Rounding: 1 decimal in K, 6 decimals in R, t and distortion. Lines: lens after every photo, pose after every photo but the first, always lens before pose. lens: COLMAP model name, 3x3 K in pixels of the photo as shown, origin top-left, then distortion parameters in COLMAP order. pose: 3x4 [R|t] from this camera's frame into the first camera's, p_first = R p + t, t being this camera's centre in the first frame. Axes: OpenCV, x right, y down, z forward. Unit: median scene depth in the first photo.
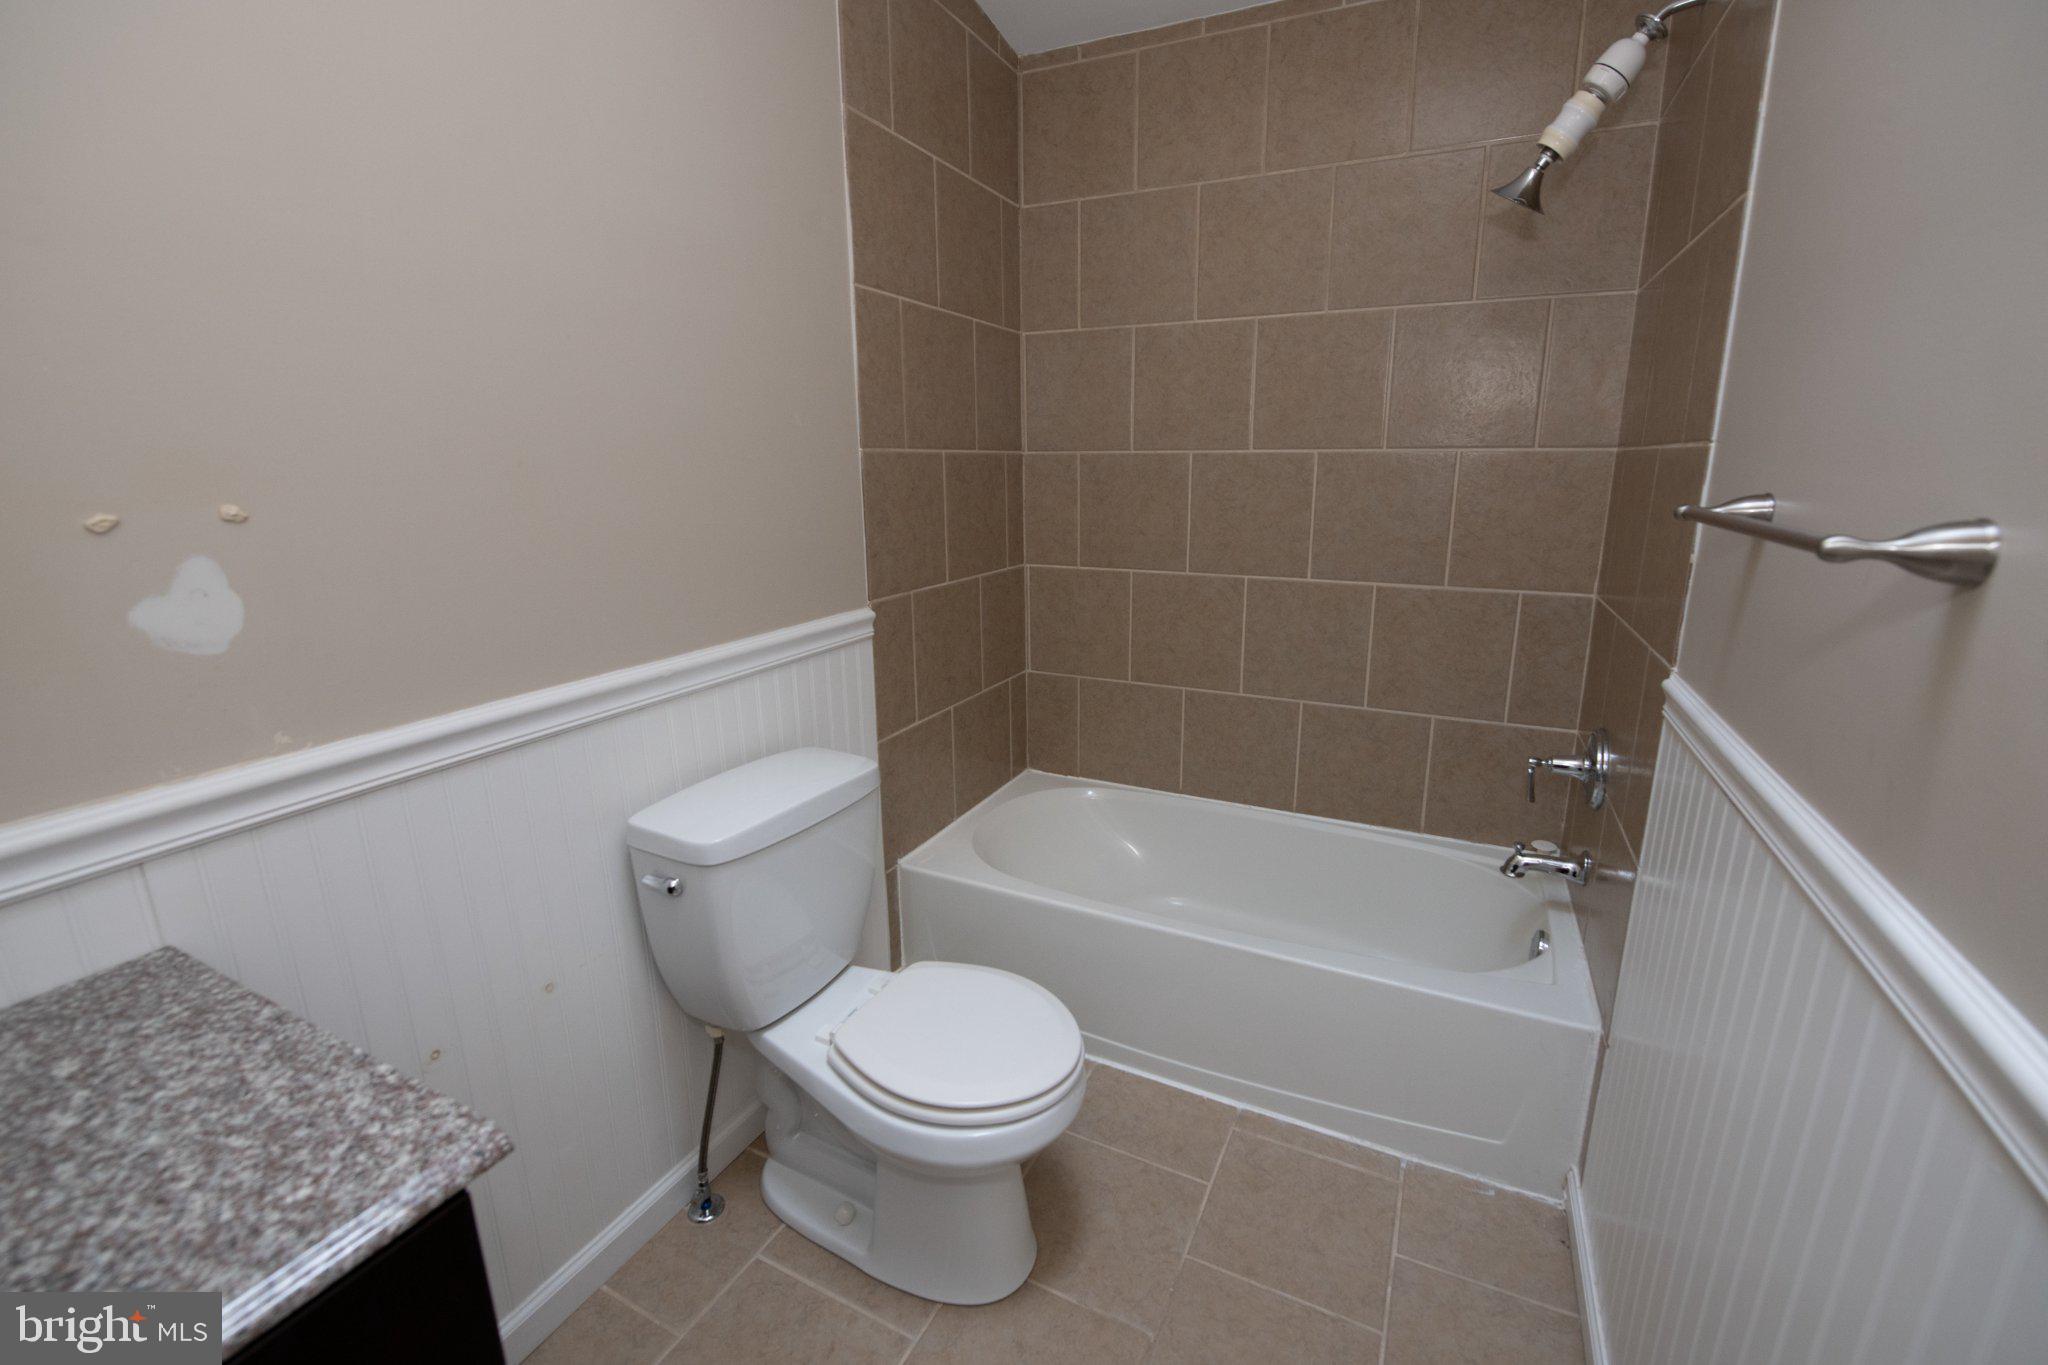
lens RADIAL K [[856.6, 0, 1029.8], [0, 856.6, 669.8], [0, 0, 1]] dist [-0.005881, -0.006287]
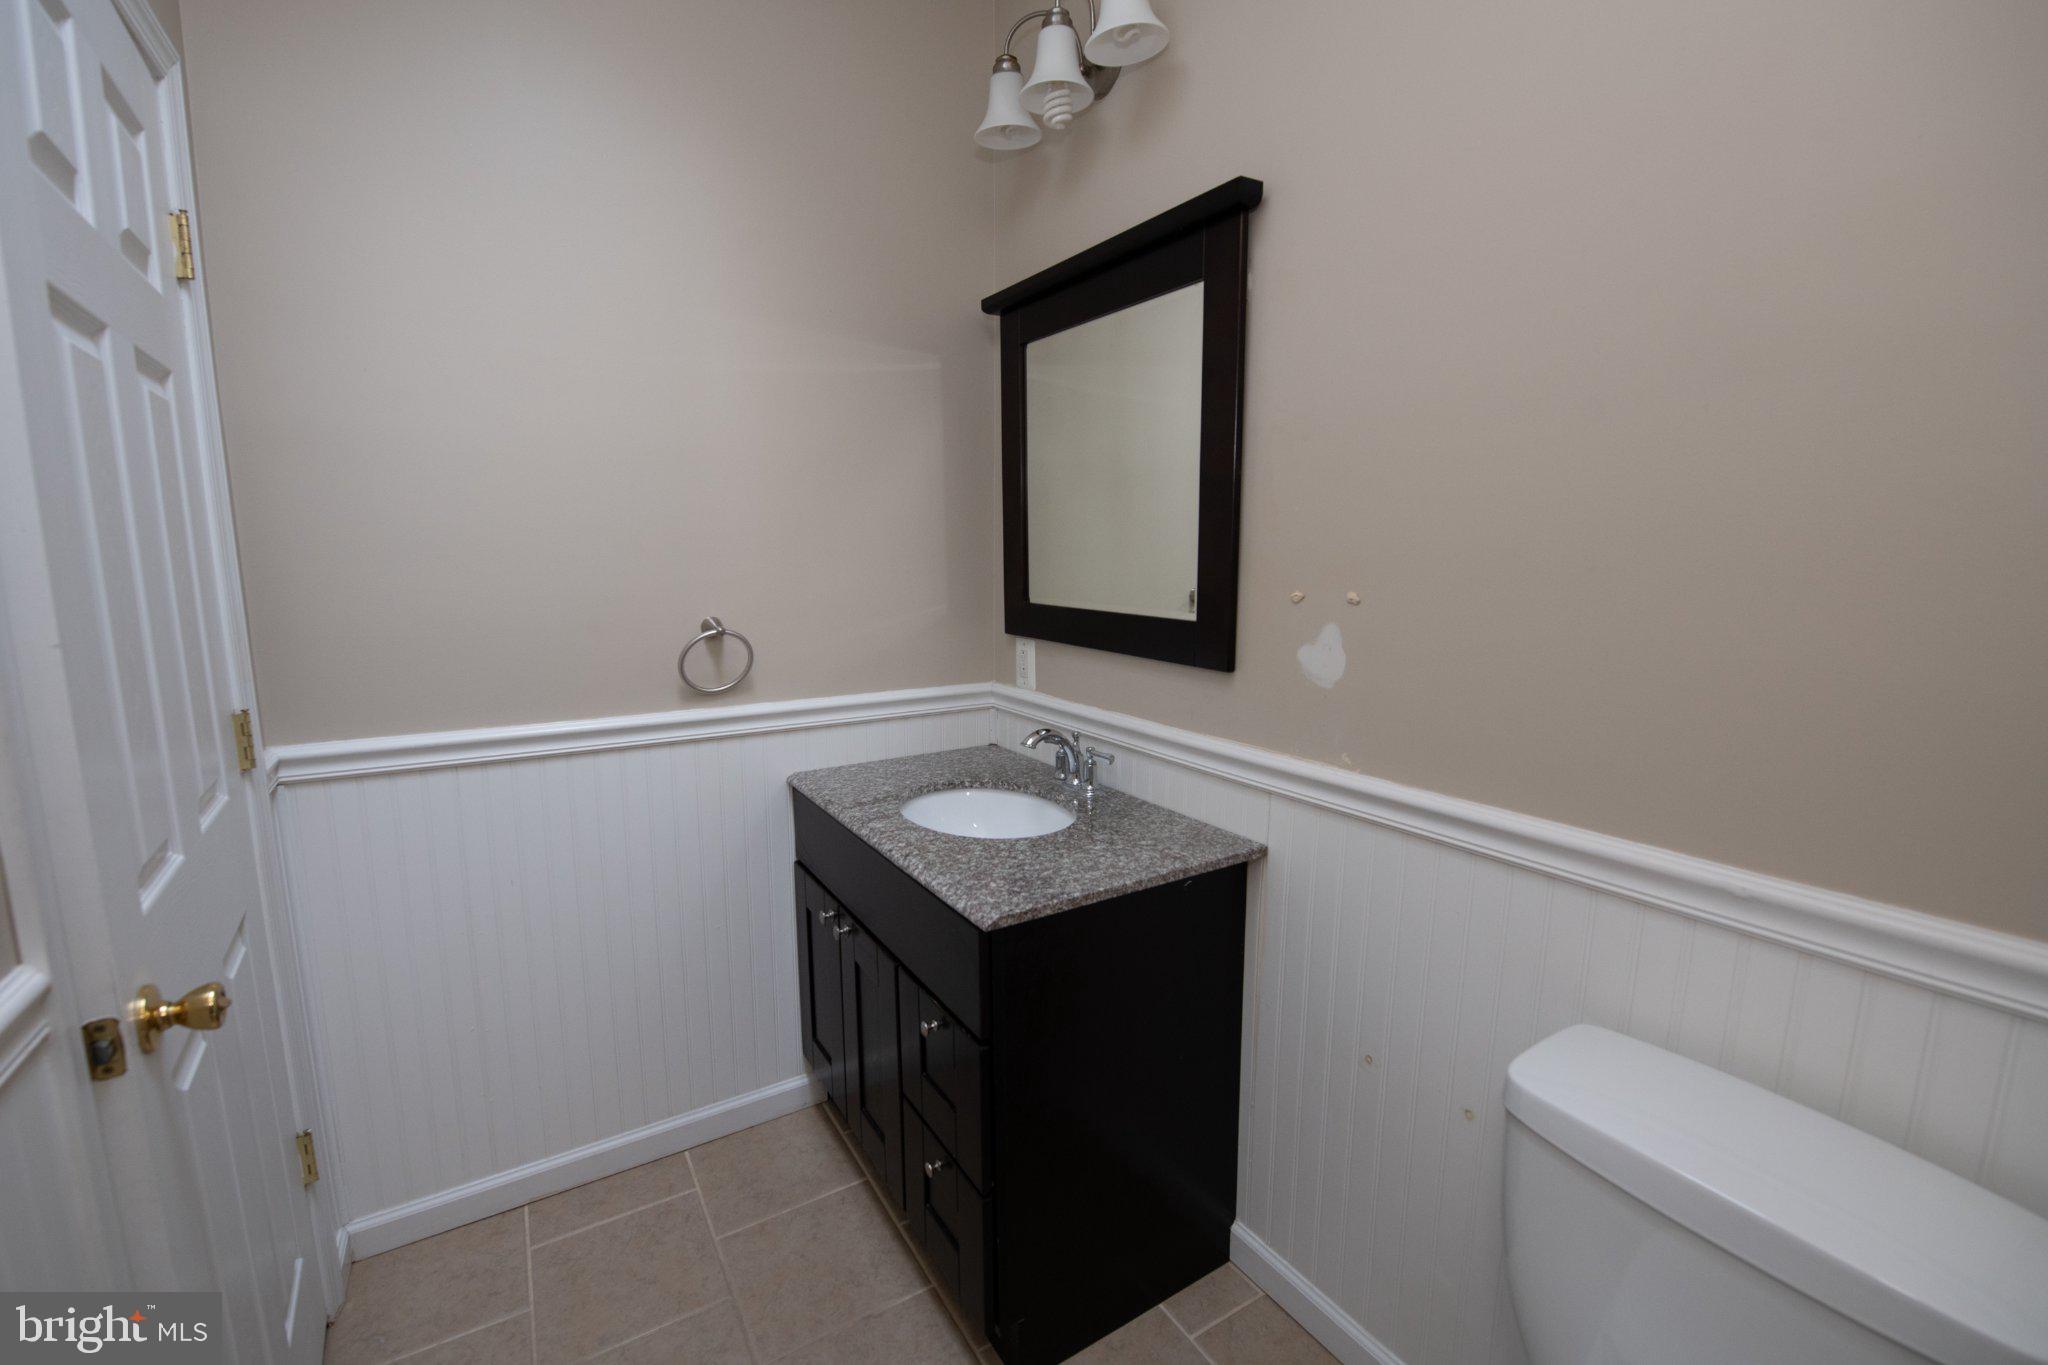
lens RADIAL K [[856.6, 0, 1029.8], [0, 856.6, 669.8], [0, 0, 1]] dist [-0.005881, -0.006287]
pose [[-0.528722, 0.118925, -0.840422, 0.638347], [-0.193807, 0.947065, 0.255942, -0.359257], [0.826373, 0.298202, -0.477686, 1.368186]]
